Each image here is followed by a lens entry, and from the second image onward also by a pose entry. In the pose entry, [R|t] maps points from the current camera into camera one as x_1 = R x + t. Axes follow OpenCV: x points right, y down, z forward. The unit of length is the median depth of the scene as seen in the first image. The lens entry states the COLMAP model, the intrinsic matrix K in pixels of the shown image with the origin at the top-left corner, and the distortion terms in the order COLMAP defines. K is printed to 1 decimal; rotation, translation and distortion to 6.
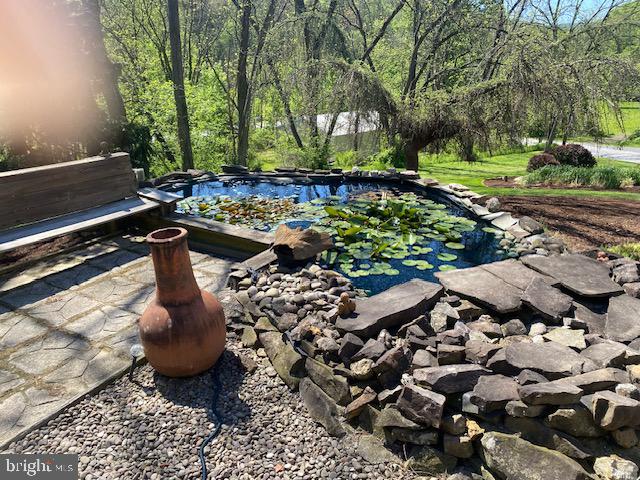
lens RADIAL K [[490.7, 0, 314.8], [0, 490.7, 231.3], [0, 0, 1]] dist [0.043307, -0.071720]
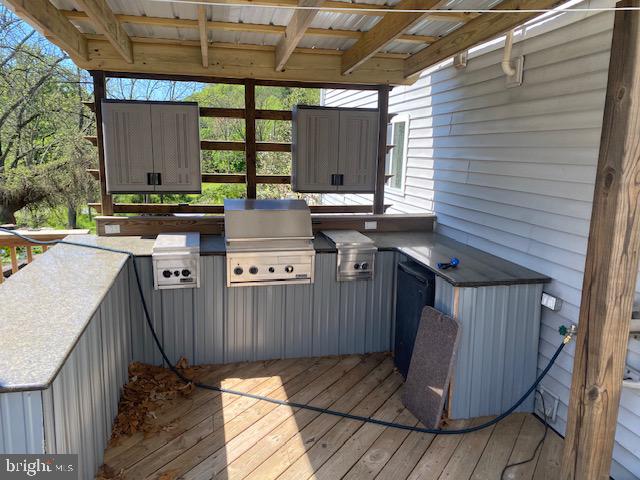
lens RADIAL K [[490.7, 0, 314.8], [0, 490.7, 231.3], [0, 0, 1]] dist [0.043307, -0.071720]
pose [[0.730634, -0.110503, 0.673768, -0.166367], [0.207328, 0.976127, -0.064734, 0.238164], [-0.650530, 0.186988, 0.736102, -0.830821]]
